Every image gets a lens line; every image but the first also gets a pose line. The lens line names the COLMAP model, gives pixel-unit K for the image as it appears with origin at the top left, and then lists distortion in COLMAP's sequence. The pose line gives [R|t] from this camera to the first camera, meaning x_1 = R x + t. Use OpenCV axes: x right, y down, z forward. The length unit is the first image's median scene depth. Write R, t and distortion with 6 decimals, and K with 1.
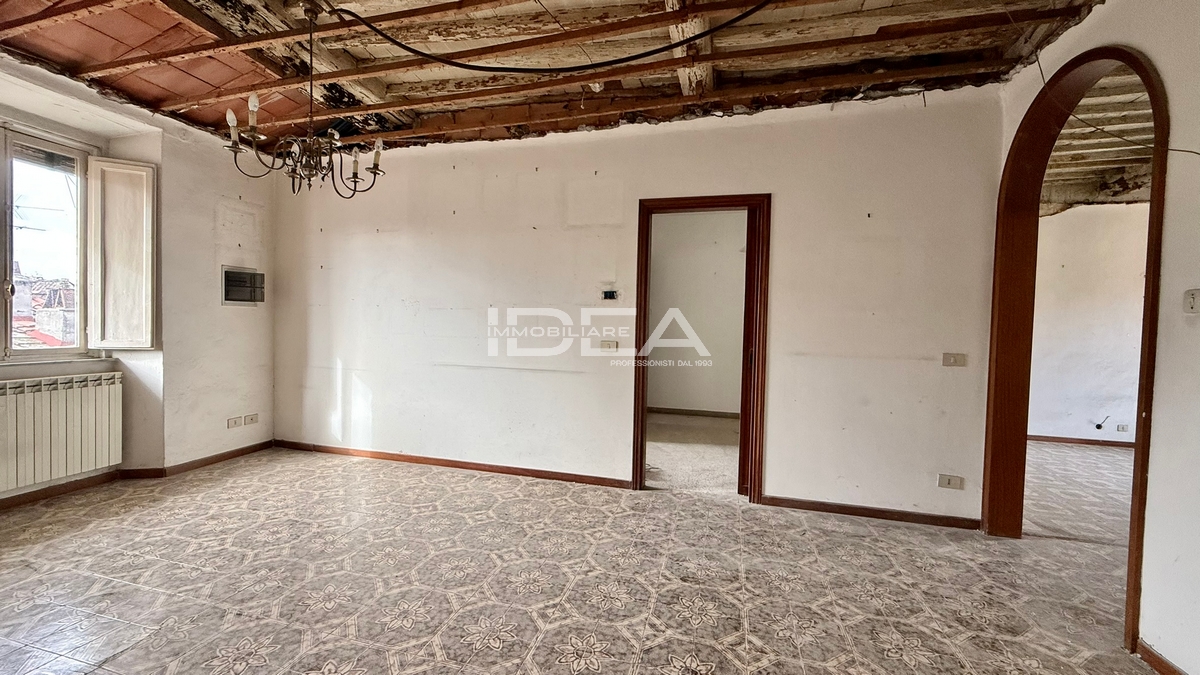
lens RADIAL K [[477.0, 0, 595.7], [0, 477.0, 338.8], [0, 0, 1]] dist [-0.001577, 0.000387]
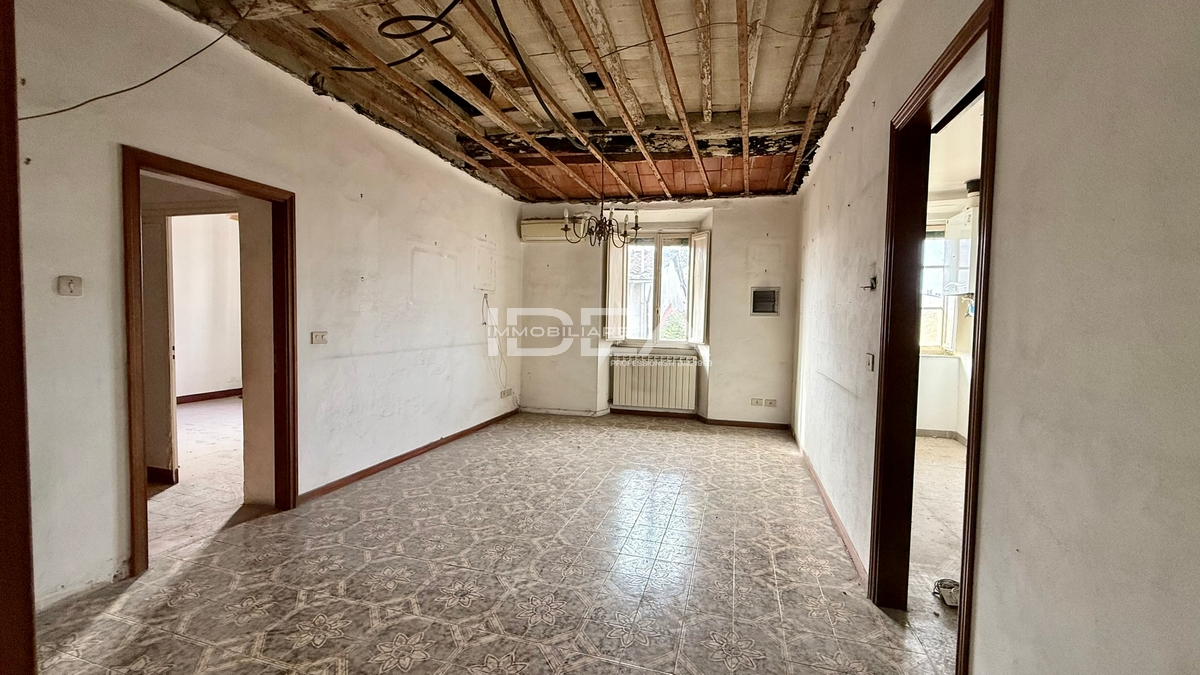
lens RADIAL K [[477.0, 0, 596.7], [0, 477.0, 338.8], [0, 0, 1]] dist [-0.001577, 0.000387]
pose [[-0.017413, 0.020217, -0.999644, 0.862392], [-0.051700, 0.998440, 0.021094, -0.013148], [0.998511, 0.052048, -0.016340, 0.797362]]
